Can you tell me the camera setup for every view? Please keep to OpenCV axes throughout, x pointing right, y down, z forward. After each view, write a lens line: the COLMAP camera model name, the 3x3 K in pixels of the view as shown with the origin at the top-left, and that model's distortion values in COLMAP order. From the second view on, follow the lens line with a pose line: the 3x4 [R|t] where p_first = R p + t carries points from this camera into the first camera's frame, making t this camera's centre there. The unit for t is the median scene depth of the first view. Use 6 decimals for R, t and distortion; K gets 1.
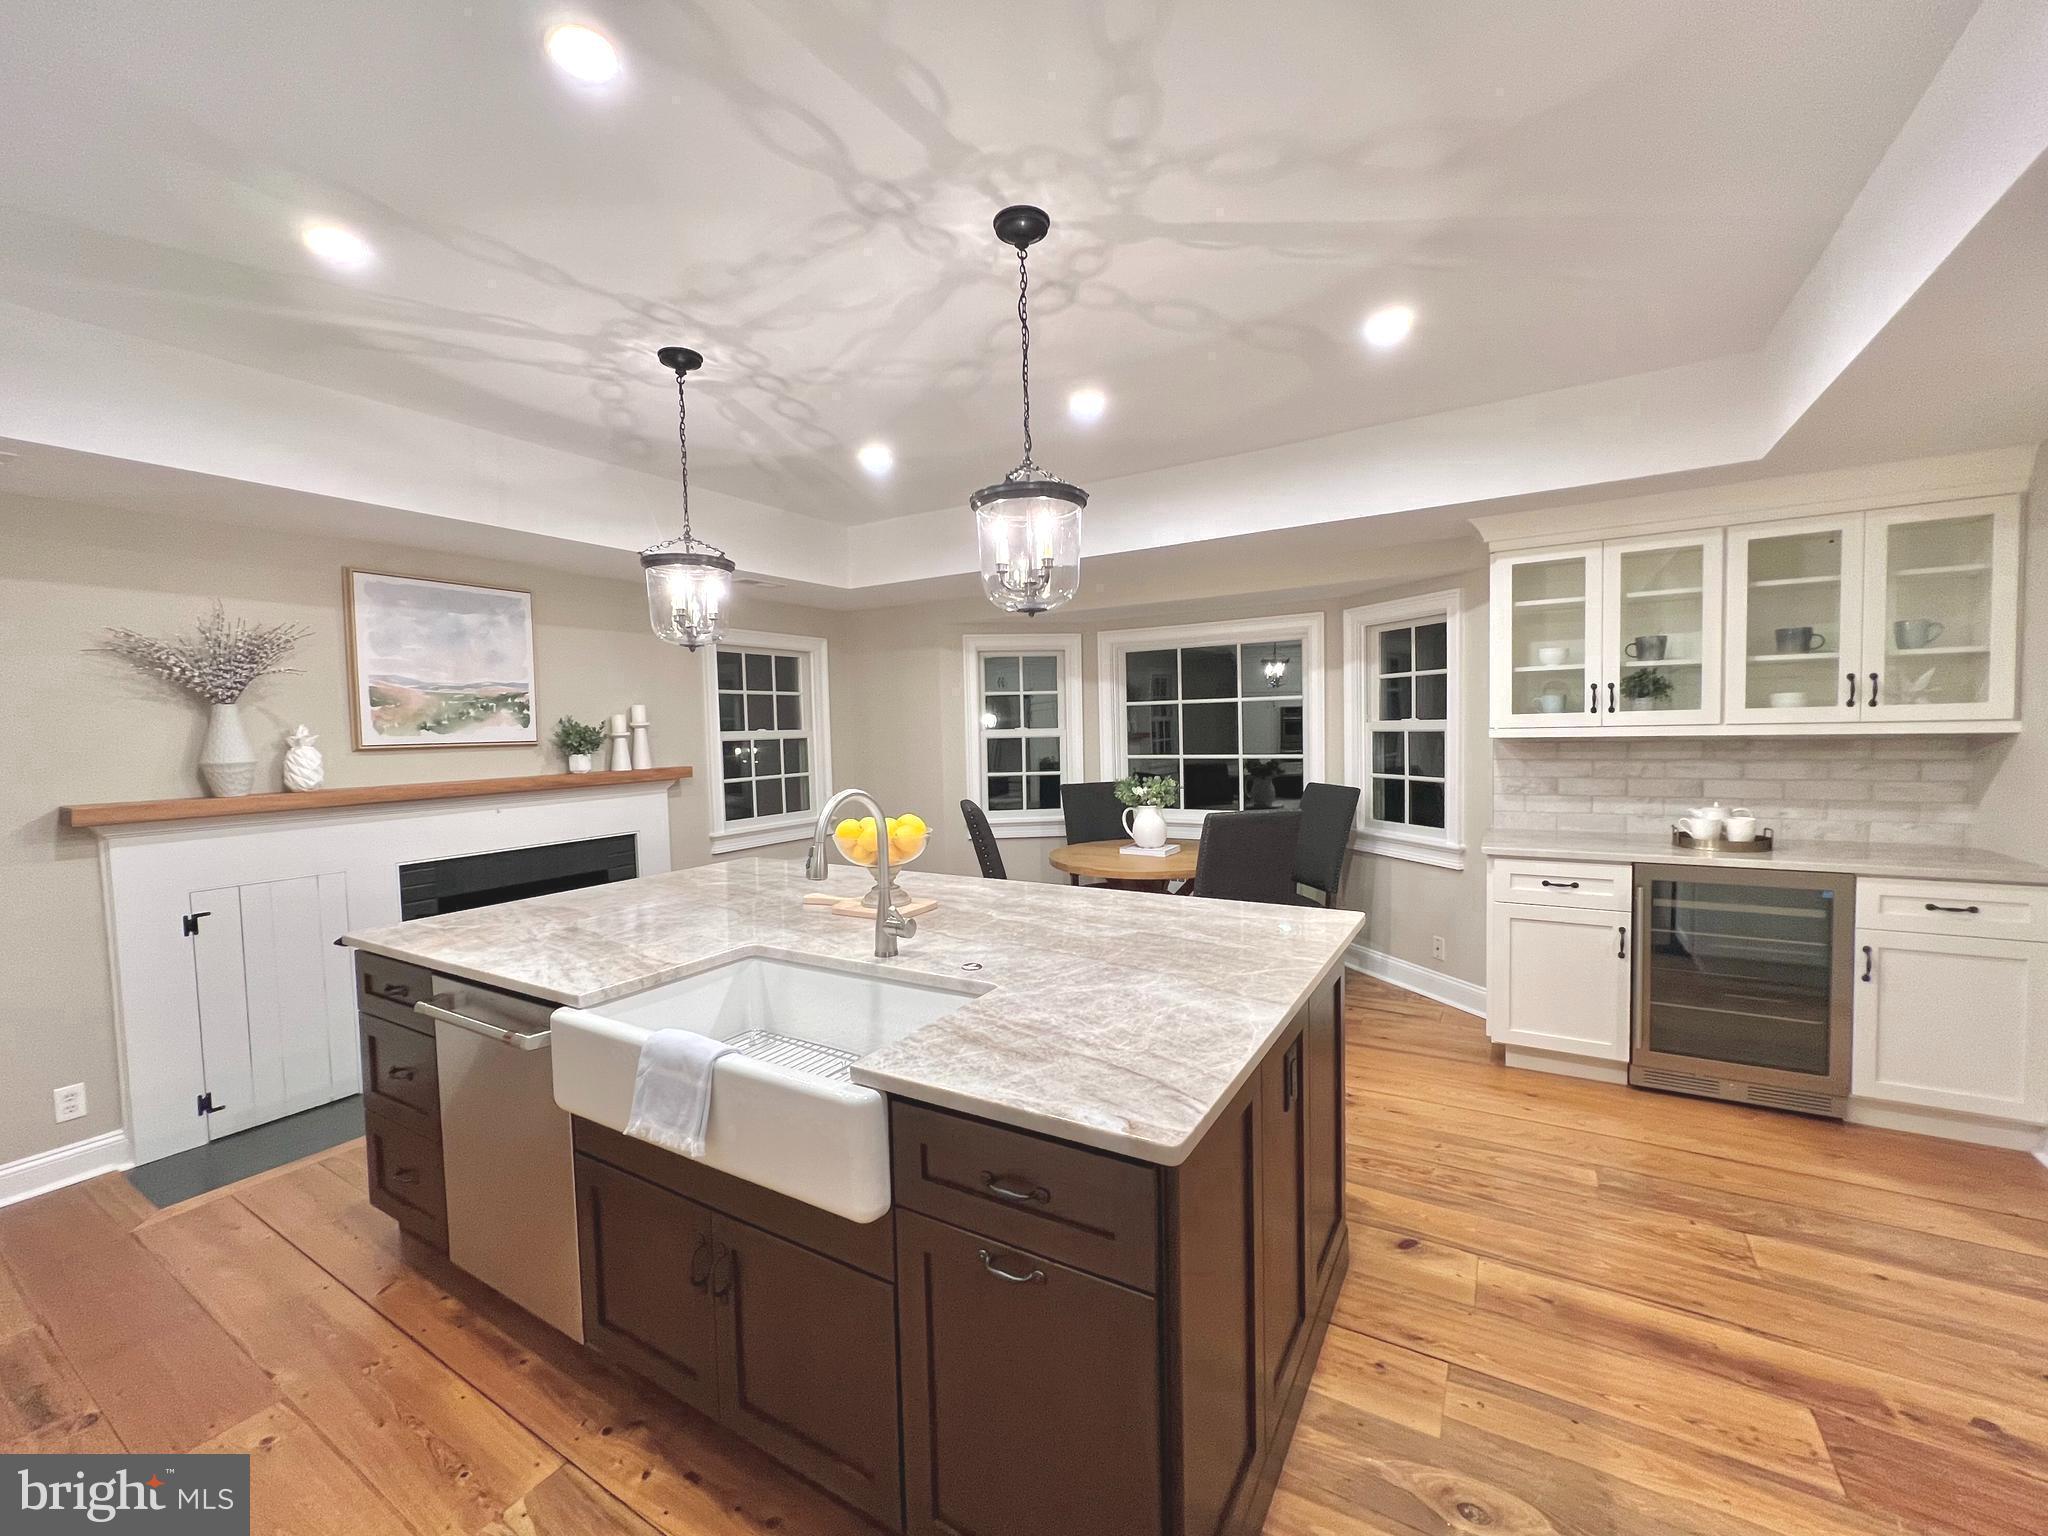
lens RADIAL K [[835.5, 0, 1023.3], [0, 835.5, 763.8], [0, 0, 1]] dist [-0.001248, -0.000519]
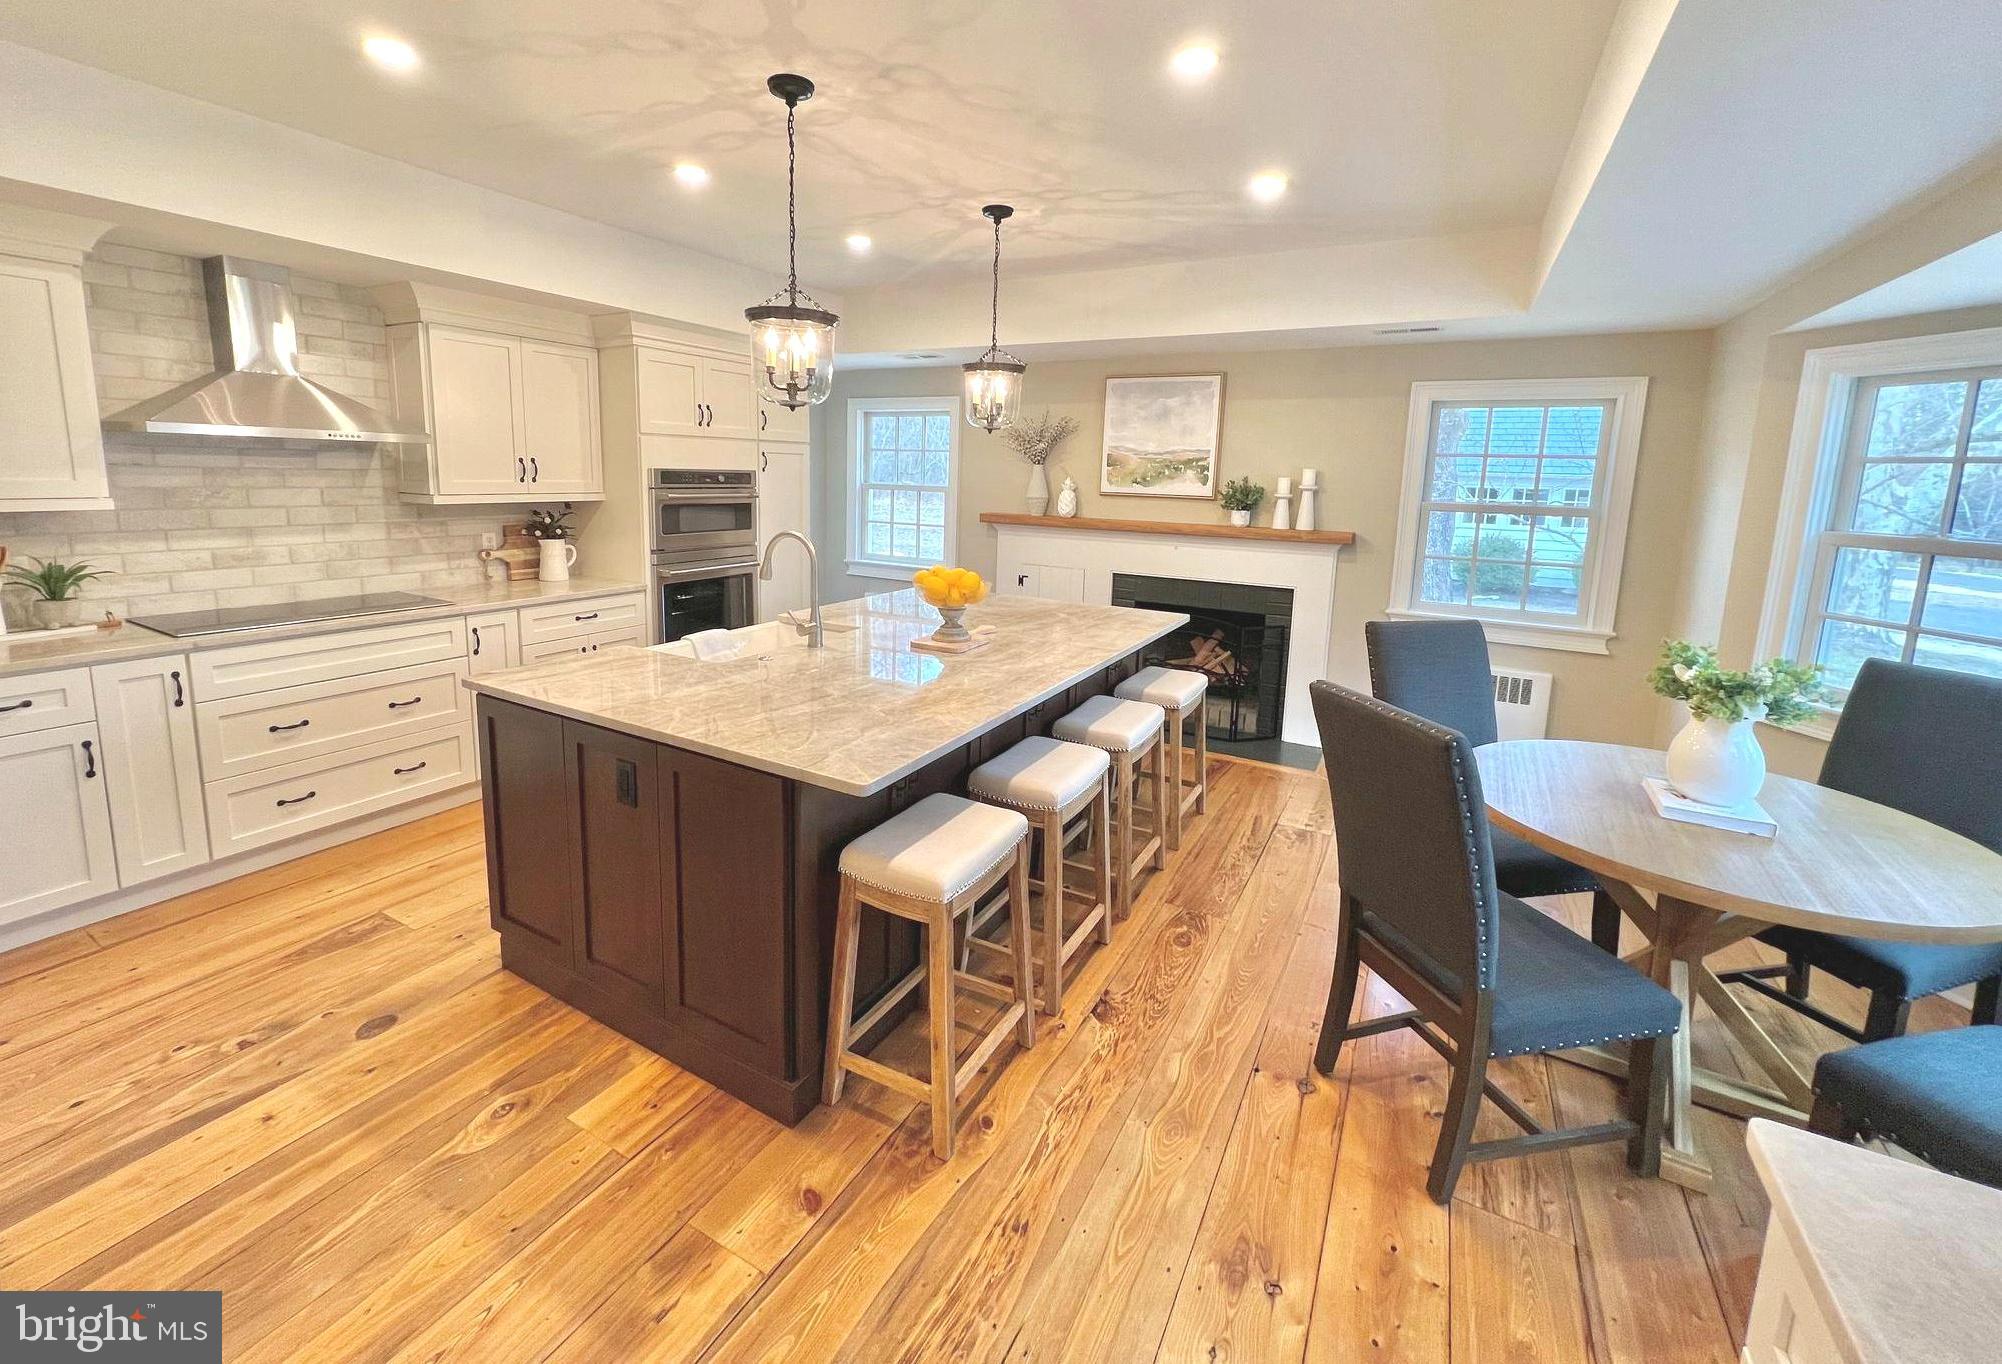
lens RADIAL K [[819.9, 0, 969.1], [0, 819.9, 592.5], [0, 0, 1]] dist [0.000040, 0.000185]
pose [[0.015052, 0.172715, -0.984857, 0.844667], [-0.076117, 0.982308, 0.171105, -0.091069], [0.996985, 0.072389, 0.027932, 0.821992]]
